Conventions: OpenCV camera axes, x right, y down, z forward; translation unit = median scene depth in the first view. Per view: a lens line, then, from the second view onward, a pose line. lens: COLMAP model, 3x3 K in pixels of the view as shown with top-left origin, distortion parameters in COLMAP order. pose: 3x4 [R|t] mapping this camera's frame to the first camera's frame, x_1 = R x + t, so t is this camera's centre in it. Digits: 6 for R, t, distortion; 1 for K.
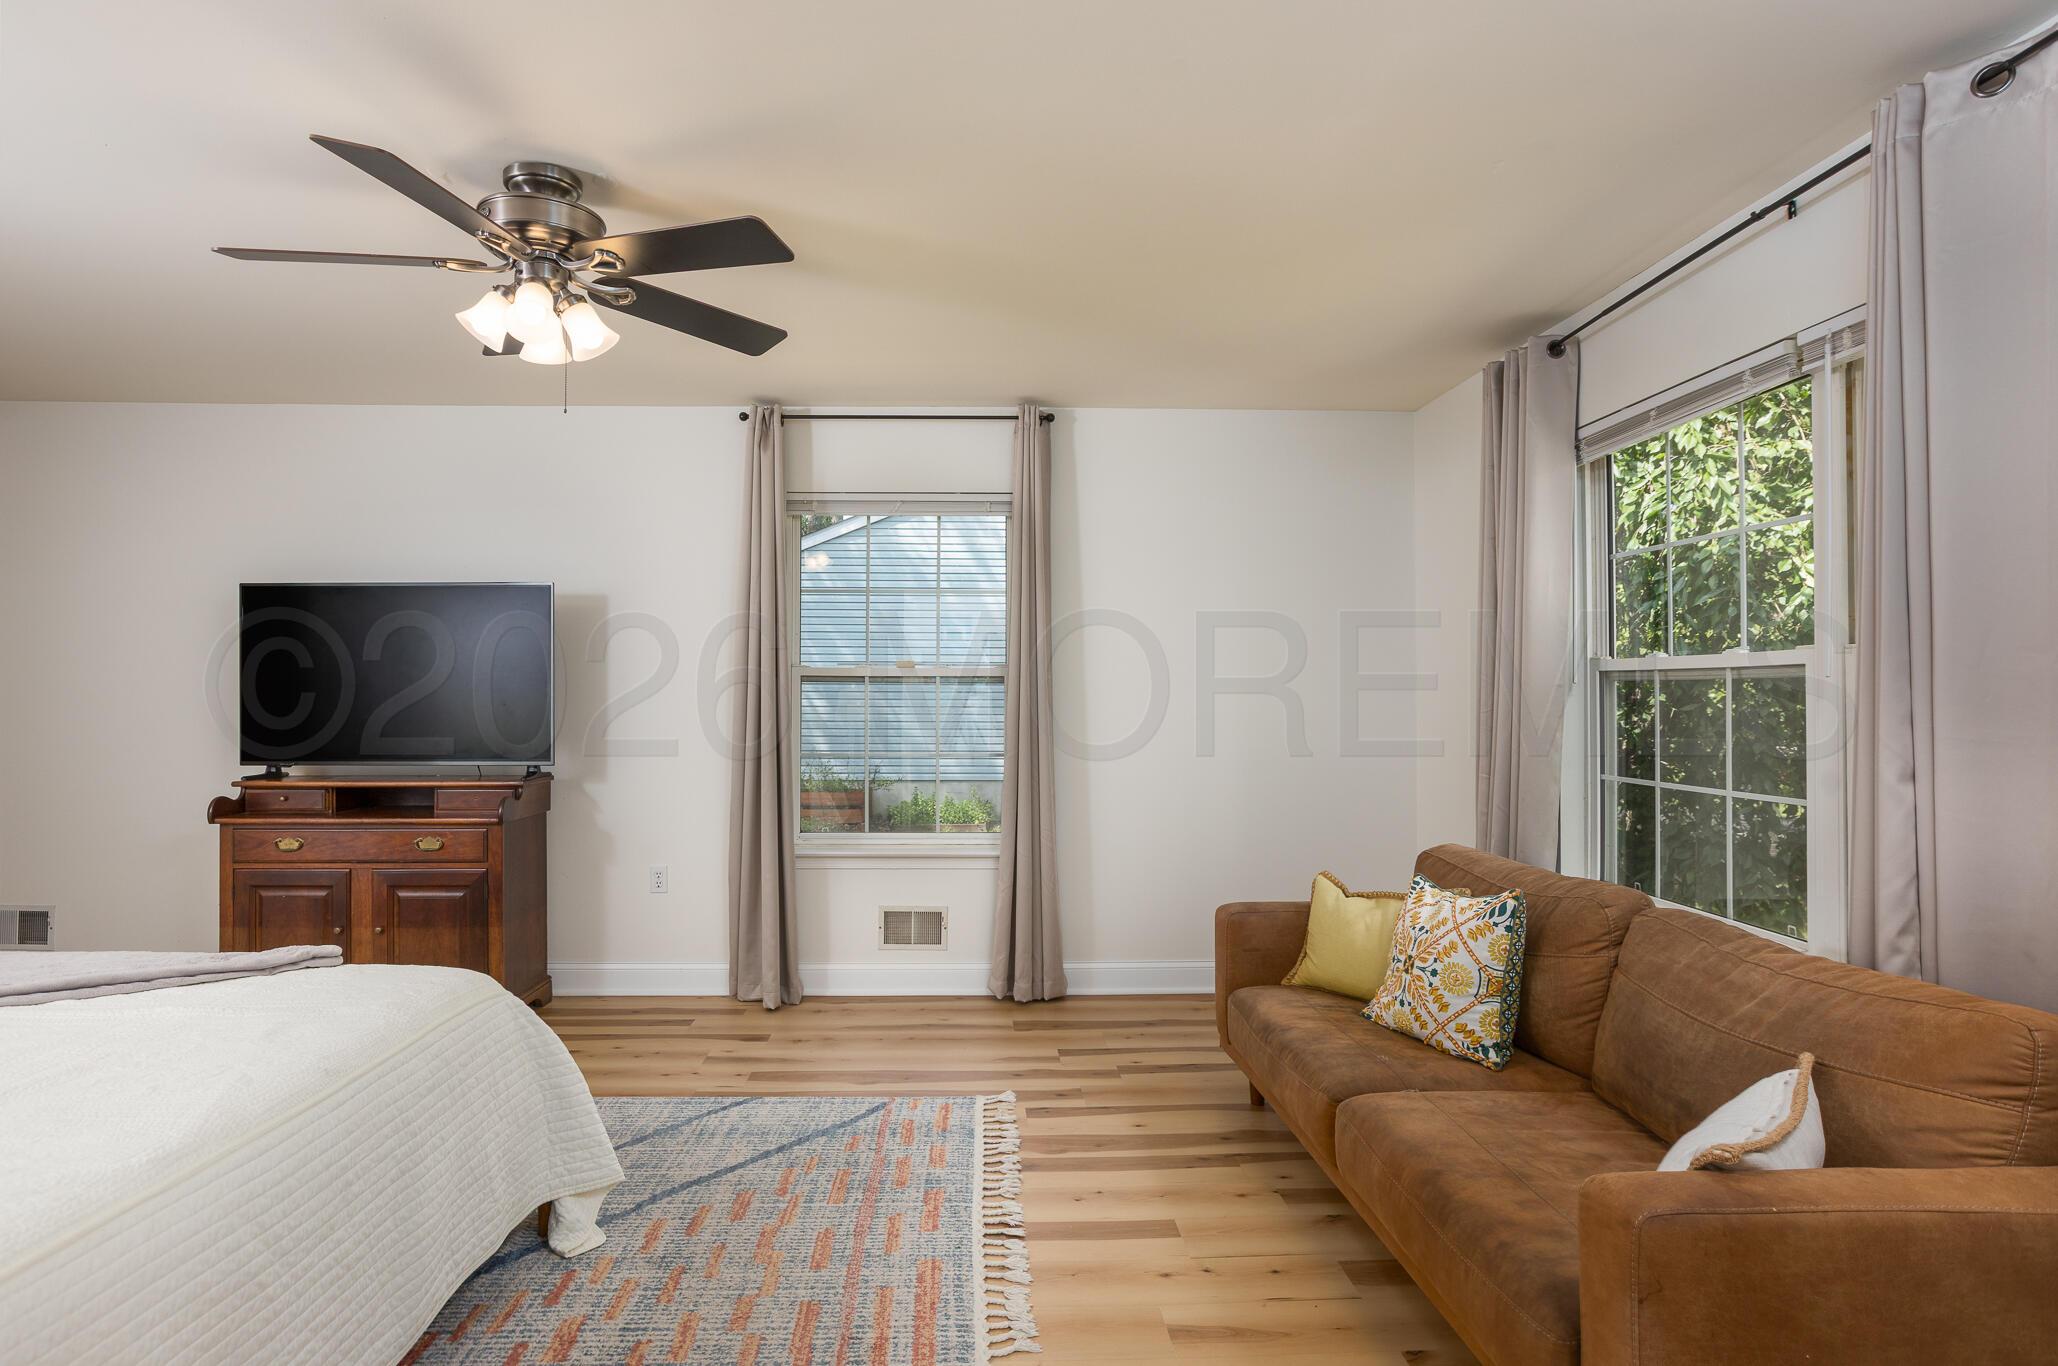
lens RADIAL K [[1112.2, 0, 1029.0], [0, 1112.2, 683.0], [0, 0, 1]] dist [-0.003222, -0.000319]
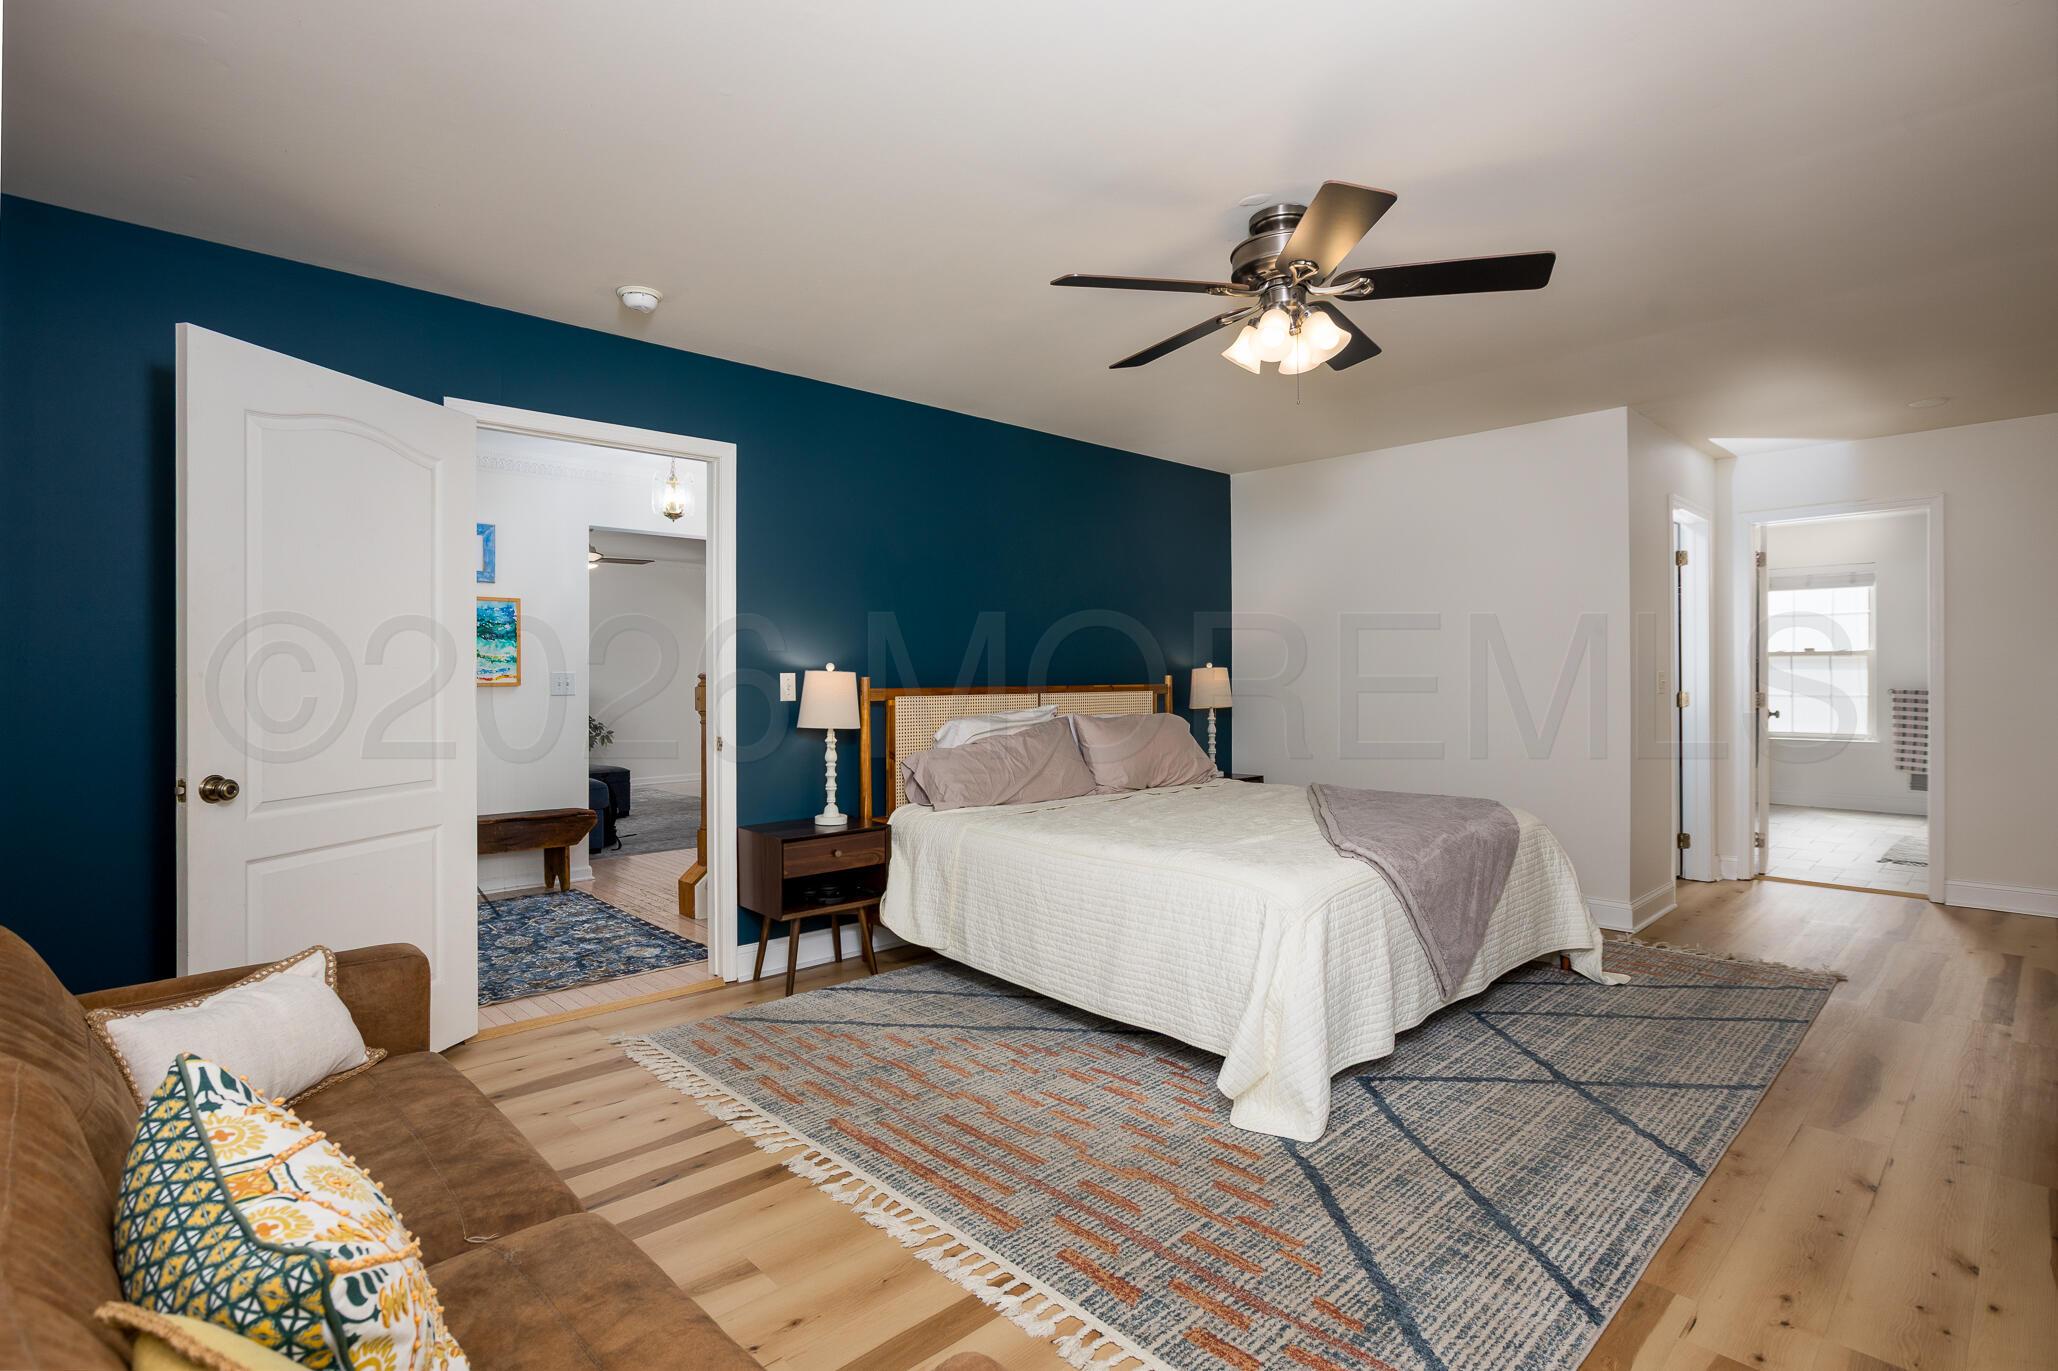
lens RADIAL K [[970.6, 0, 1029.0], [0, 970.6, 685.5], [0, 0, 1]] dist [-0.010495, -0.000049]
pose [[-0.766372, 0.002510, -0.642392, 0.380986], [0.010203, 0.999914, -0.008264, 0.032663], [0.642316, -0.012888, -0.766332, 1.393831]]
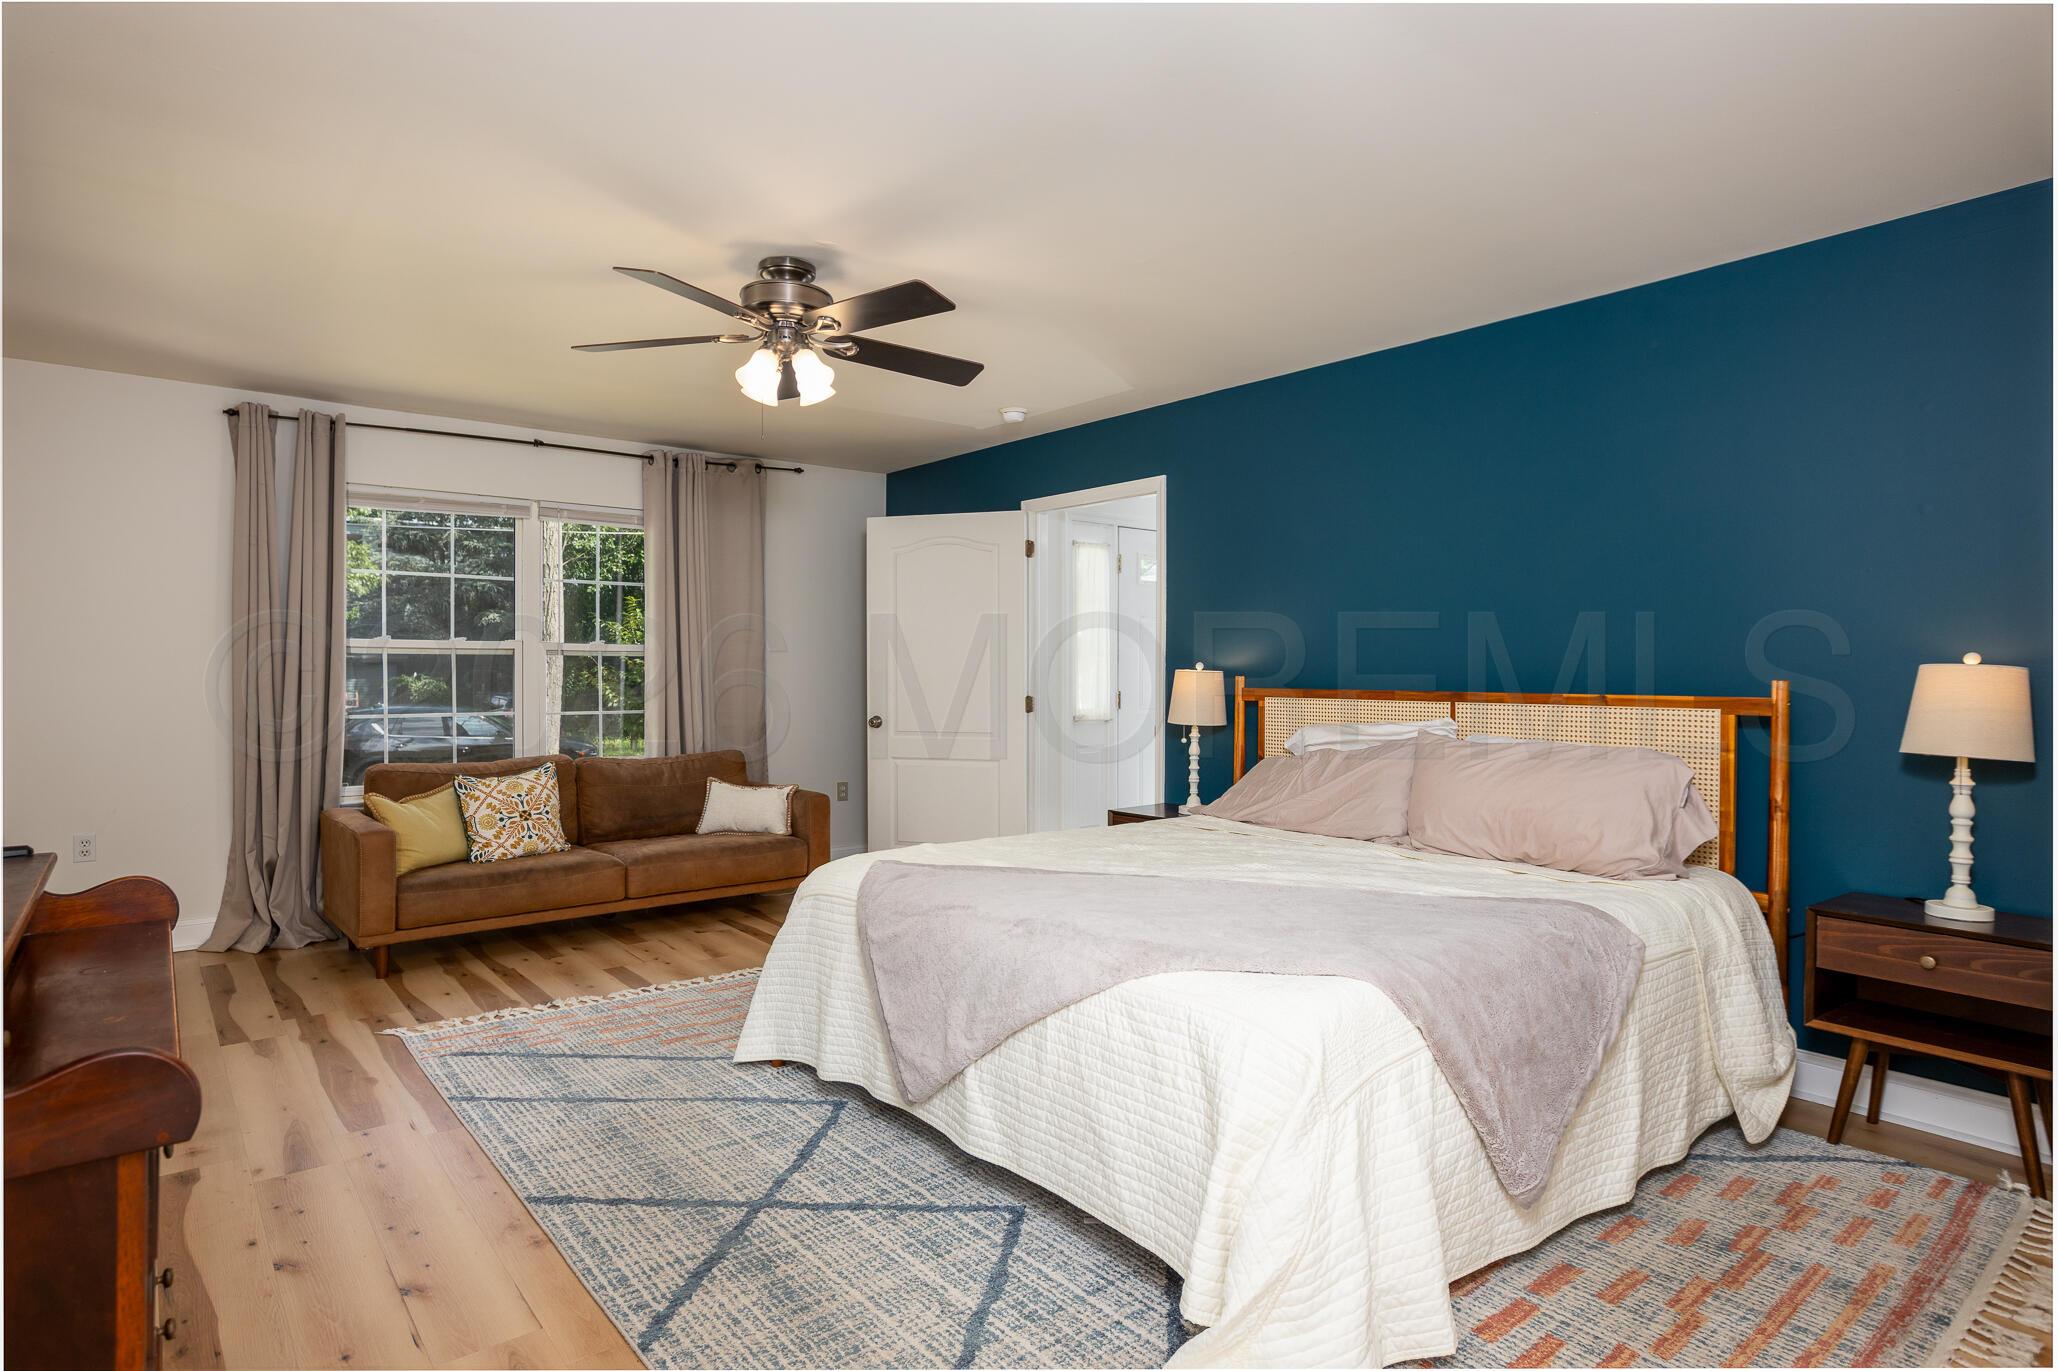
lens RADIAL K [[1076.0, 0, 1029.0], [0, 1076.0, 685.5], [0, 0, 1]] dist [-0.019214, -0.000448]
pose [[-0.602648, -0.020400, 0.797747, -1.422679], [-0.023256, 0.999698, 0.007996, 0.014112], [-0.797669, -0.013734, -0.602940, 1.335329]]
